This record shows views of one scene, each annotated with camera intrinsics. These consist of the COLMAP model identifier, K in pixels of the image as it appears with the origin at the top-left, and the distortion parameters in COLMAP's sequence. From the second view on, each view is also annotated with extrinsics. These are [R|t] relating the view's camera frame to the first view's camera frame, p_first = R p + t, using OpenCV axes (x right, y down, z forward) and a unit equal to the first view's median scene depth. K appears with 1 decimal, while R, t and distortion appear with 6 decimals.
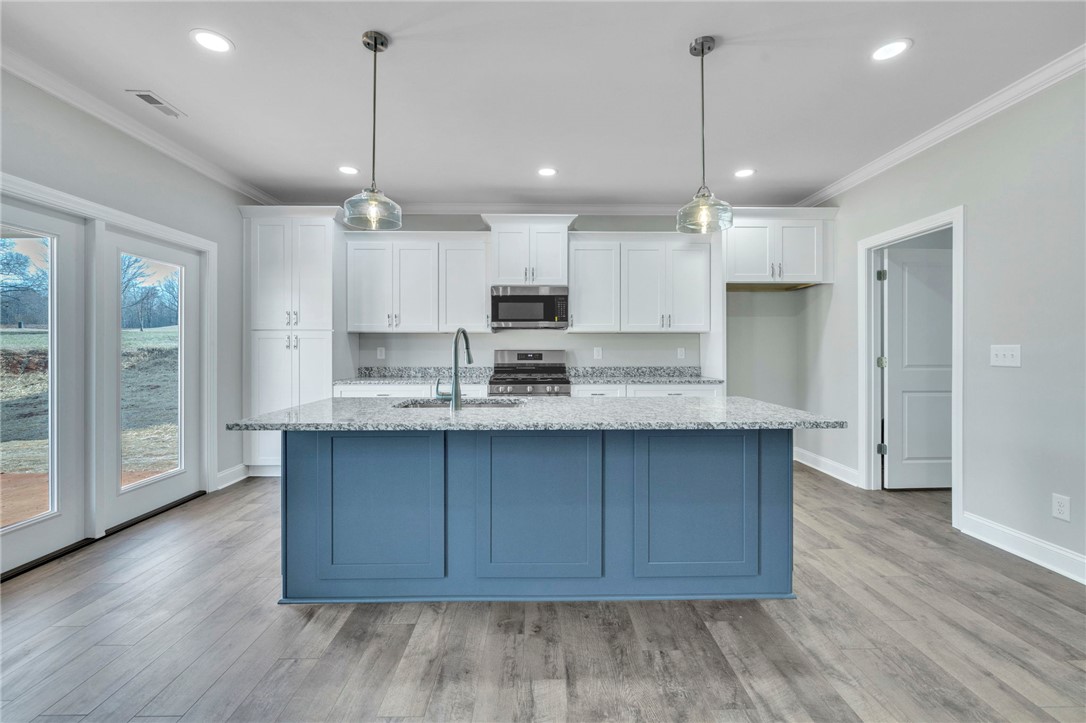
lens RADIAL K [[463.7, 0, 542.2], [0, 463.7, 347.5], [0, 0, 1]] dist [0.001109, 0.000412]
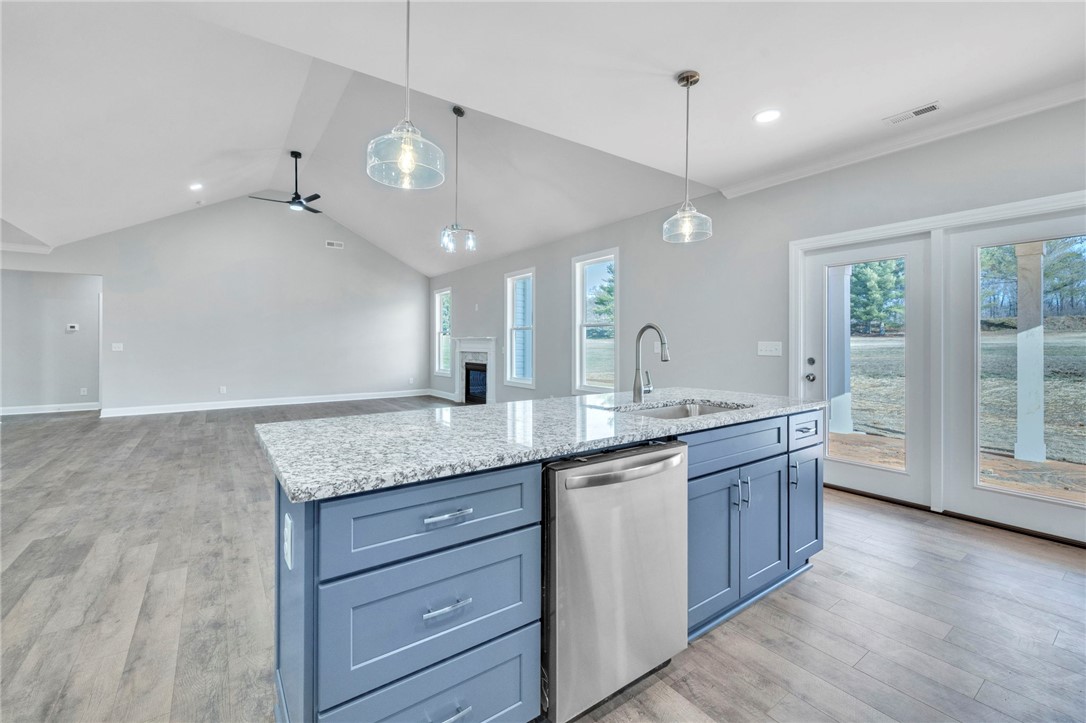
lens RADIAL K [[463.7, 0, 547.9], [0, 463.7, 340.0], [0, 0, 1]] dist [0.001109, 0.000412]
pose [[-0.818576, -0.002265, -0.574393, 0.346045], [0.003956, 0.999946, -0.009581, 0.000100], [0.574384, -0.010115, -0.818524, 1.022231]]
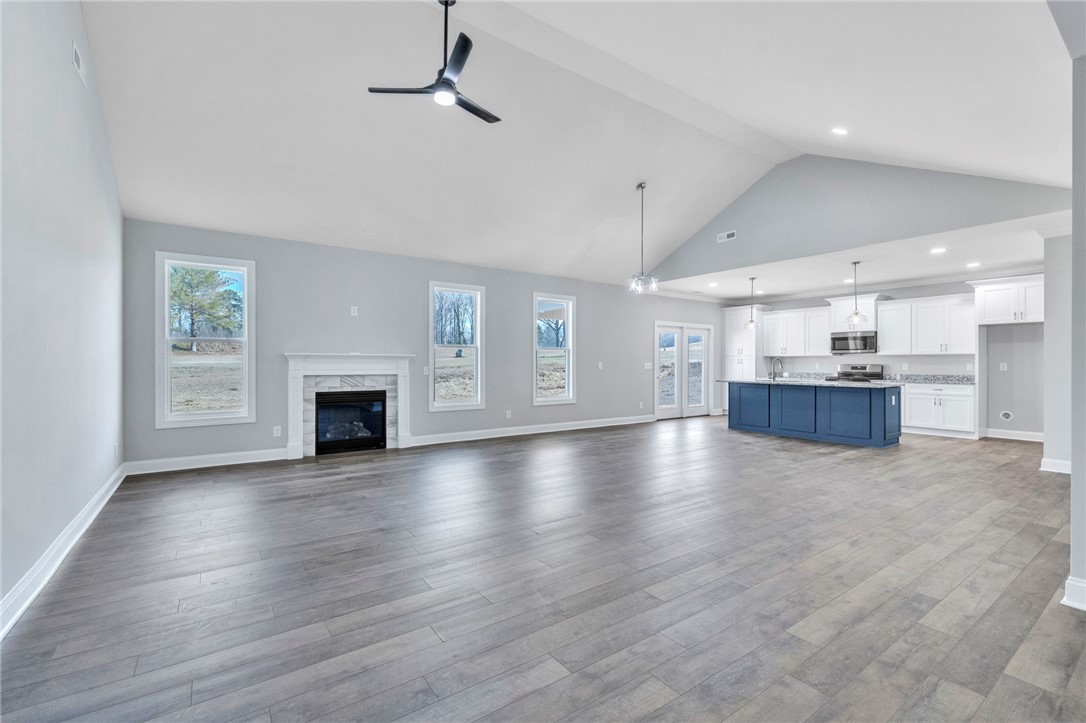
lens RADIAL K [[463.7, 0, 539.1], [0, 463.7, 363.3], [0, 0, 1]] dist [0.001109, 0.000412]
pose [[0.564159, 0.002090, -0.825663, 0.990082], [0.001126, 0.999994, 0.003300, -0.008689], [0.825665, -0.002791, 0.564154, -1.411784]]
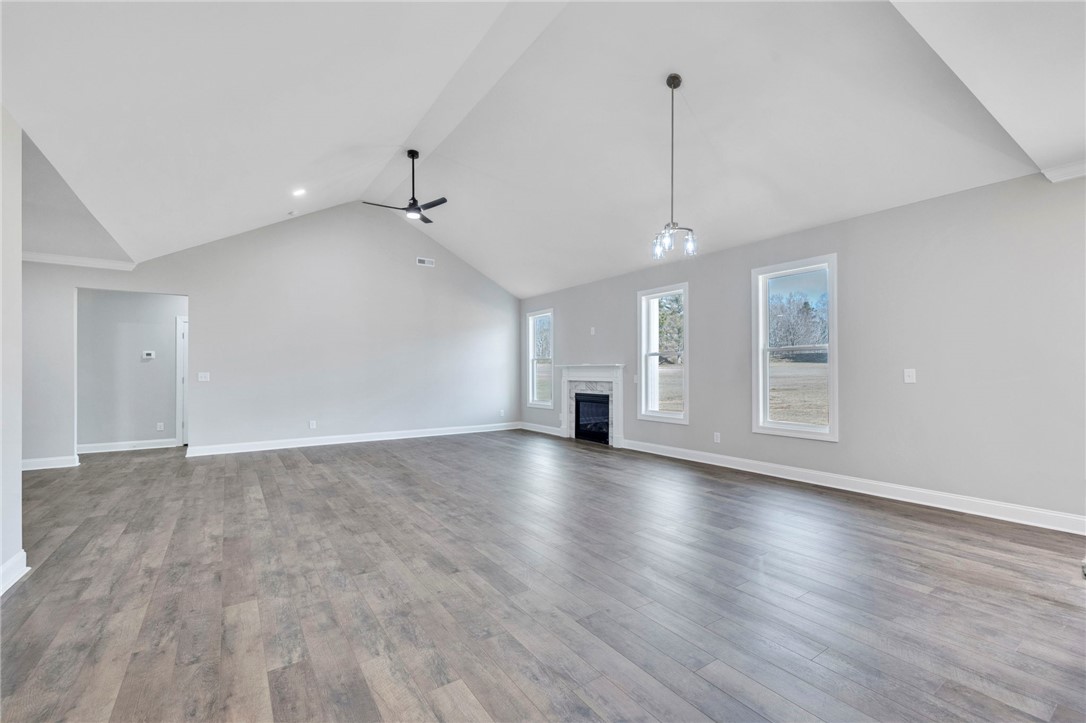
lens RADIAL K [[463.7, 0, 549.2], [0, 463.7, 368.0], [0, 0, 1]] dist [0.001109, 0.000412]
pose [[-0.827622, 0.000081, -0.561286, 0.614267], [0.006577, 0.999933, -0.009553, -0.003620], [0.561247, -0.011598, -0.827567, 0.524687]]
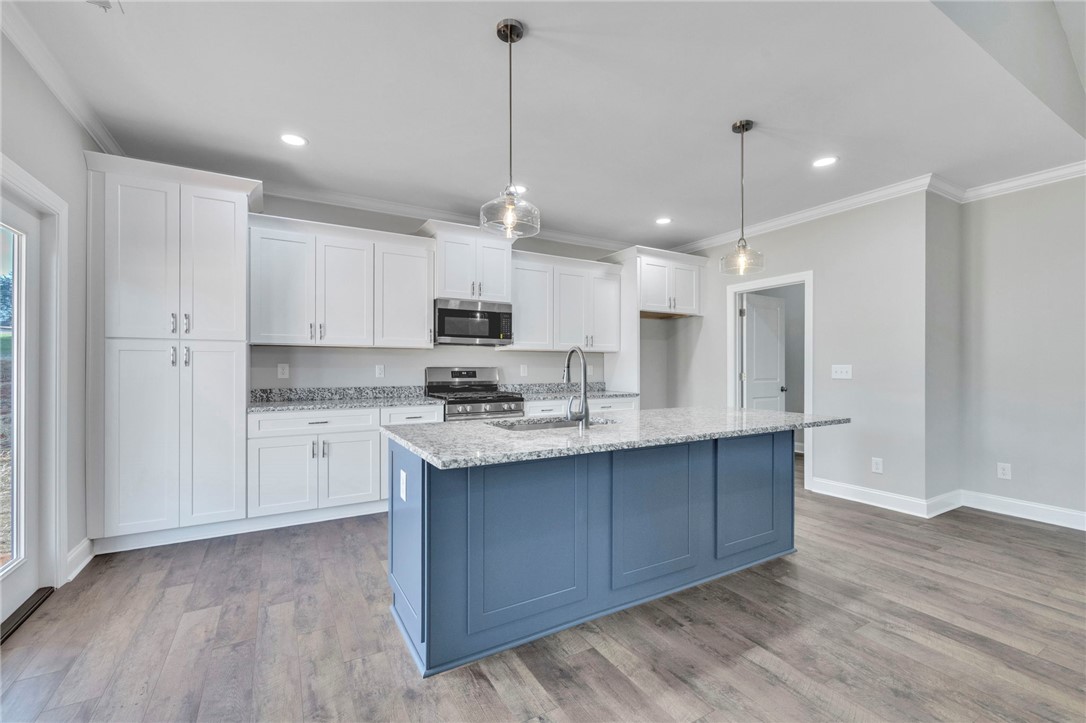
lens RADIAL K [[463.7, 0, 546.2], [0, 463.7, 364.3], [0, 0, 1]] dist [0.001109, 0.000412]
pose [[0.870510, 0.004297, 0.492132, -0.435495], [-0.004959, 0.999988, 0.000039, -0.002217], [-0.492126, -0.002474, 0.870520, 0.099611]]
